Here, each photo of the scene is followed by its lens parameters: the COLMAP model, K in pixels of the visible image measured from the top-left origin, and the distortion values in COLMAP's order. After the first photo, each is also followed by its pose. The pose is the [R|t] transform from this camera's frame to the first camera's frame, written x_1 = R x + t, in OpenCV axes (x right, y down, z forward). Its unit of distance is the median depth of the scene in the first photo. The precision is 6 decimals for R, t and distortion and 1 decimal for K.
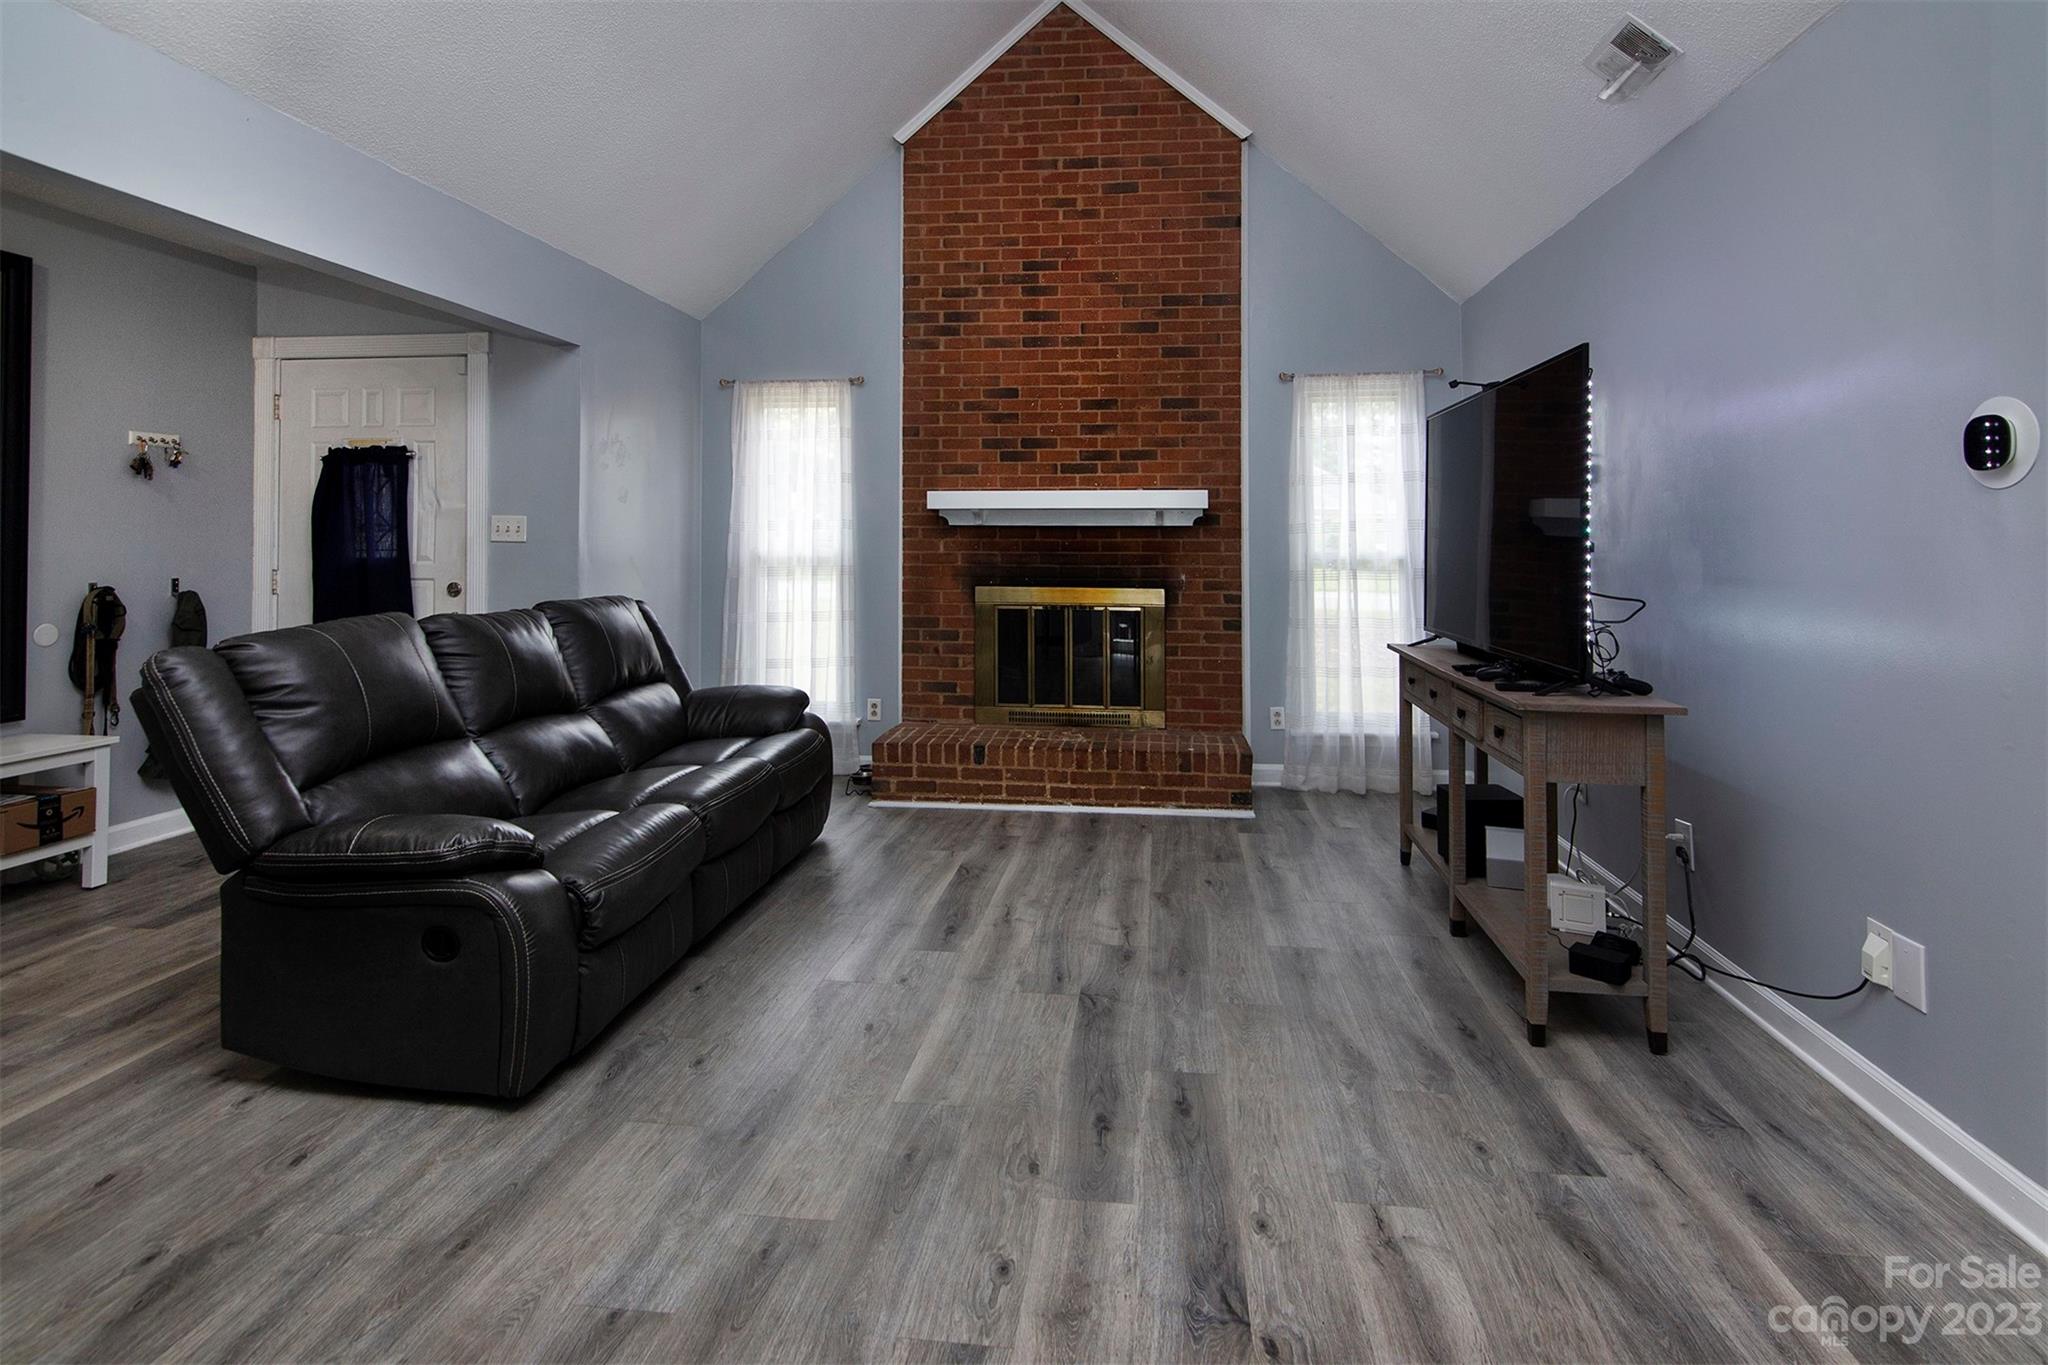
lens RADIAL K [[997.7, 0, 1031.5], [0, 997.7, 538.4], [0, 0, 1]] dist [0.000641, -0.001003]
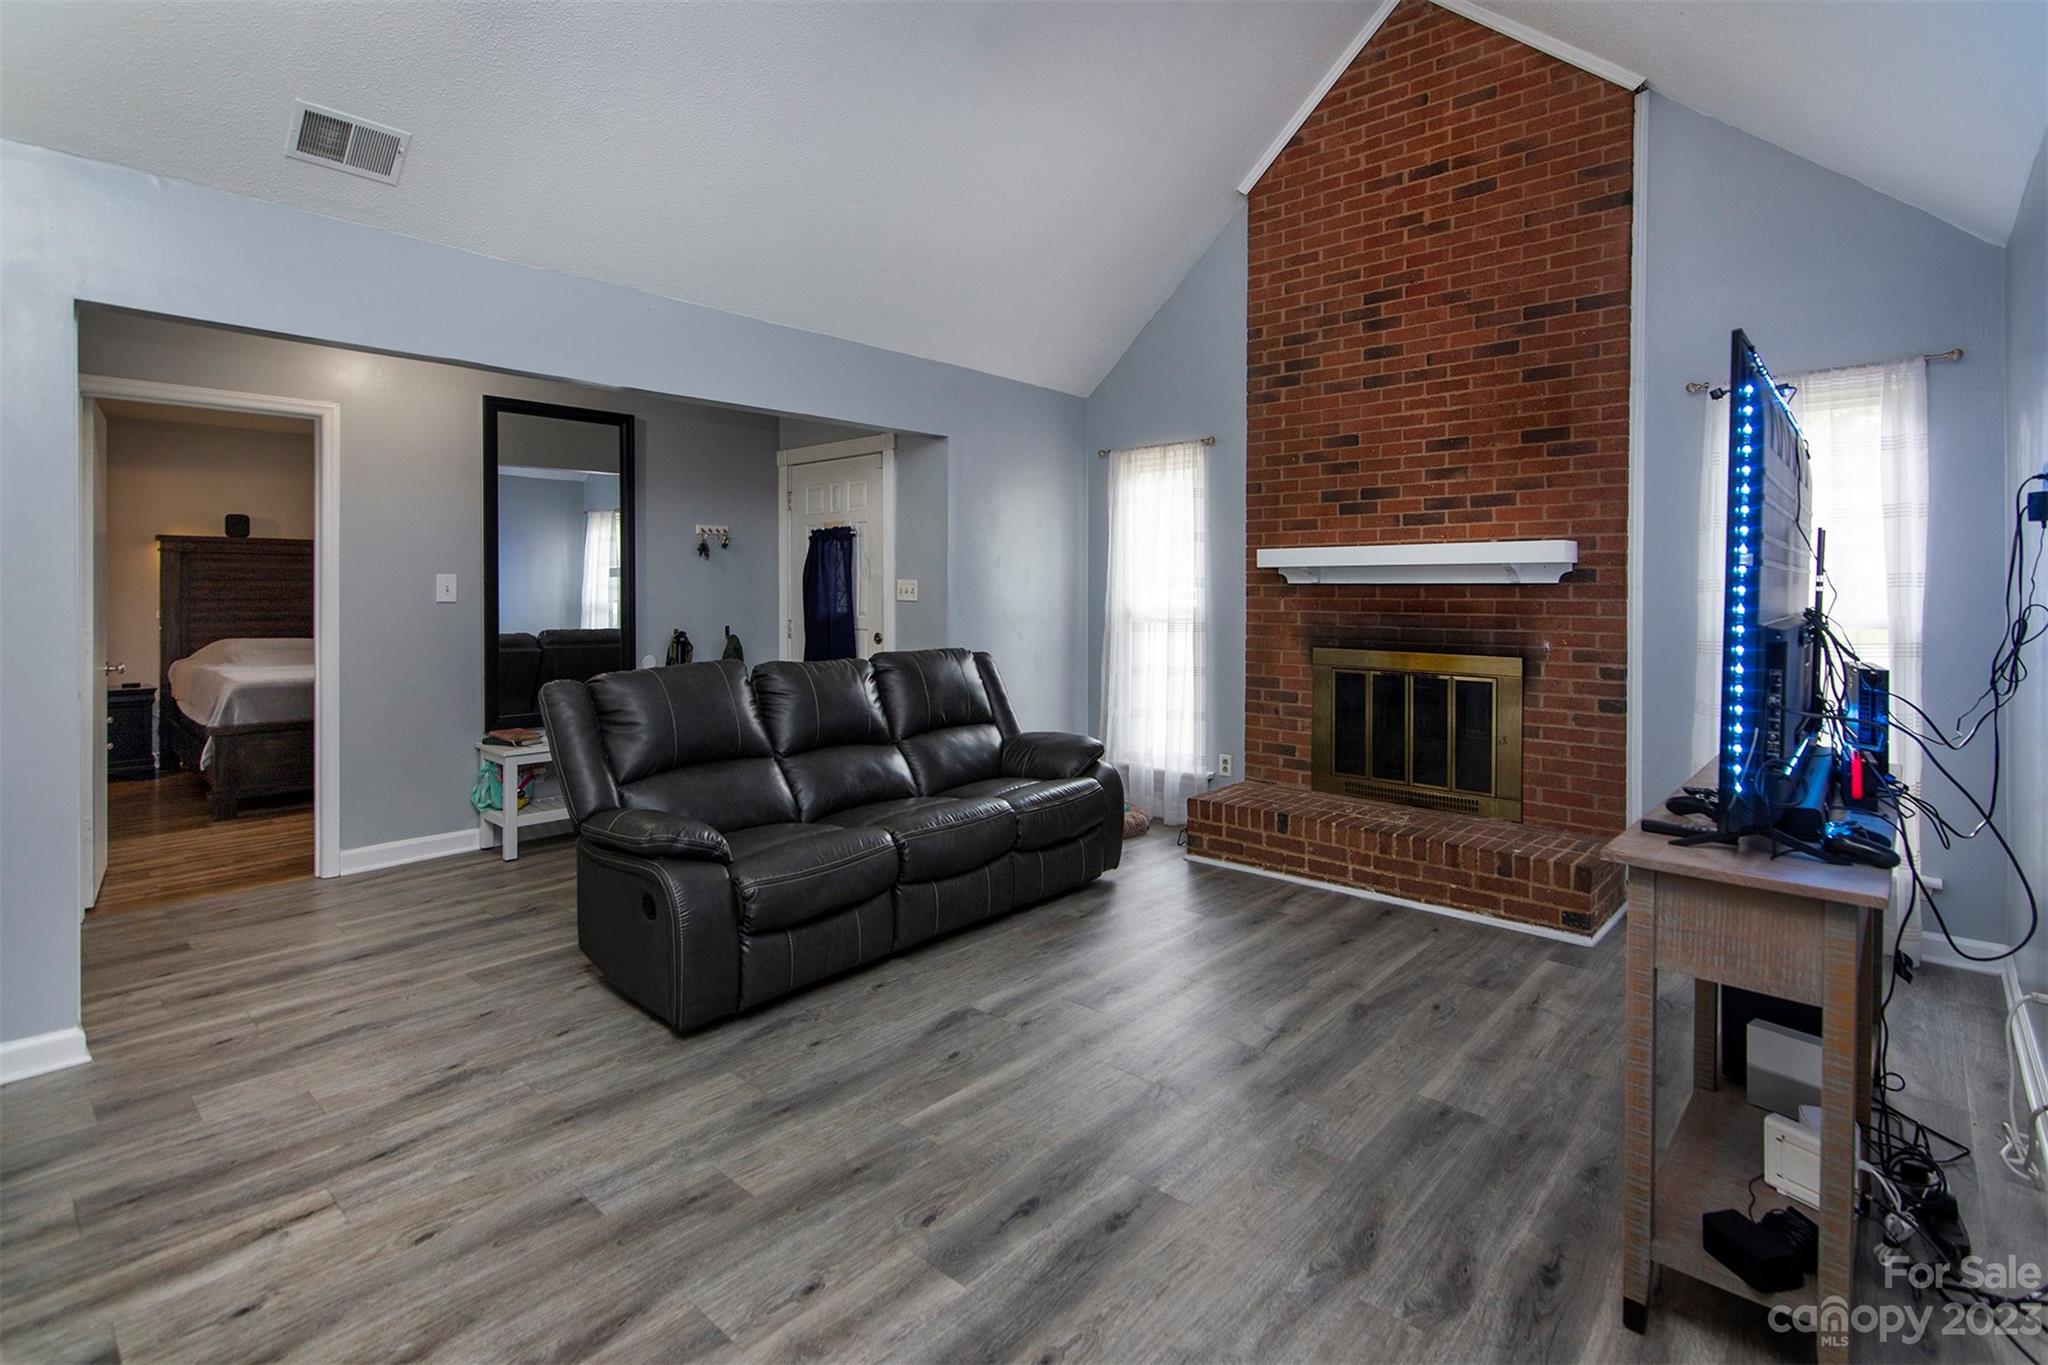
lens RADIAL K [[967.5, 0, 1040.8], [0, 967.5, 611.1], [0, 0, 1]] dist [0.001173, -0.000279]
pose [[0.823530, 0.009961, -0.567185, 0.262155], [0.006699, 0.999605, 0.027281, -0.014119], [0.567233, -0.026266, 0.823138, 0.096091]]
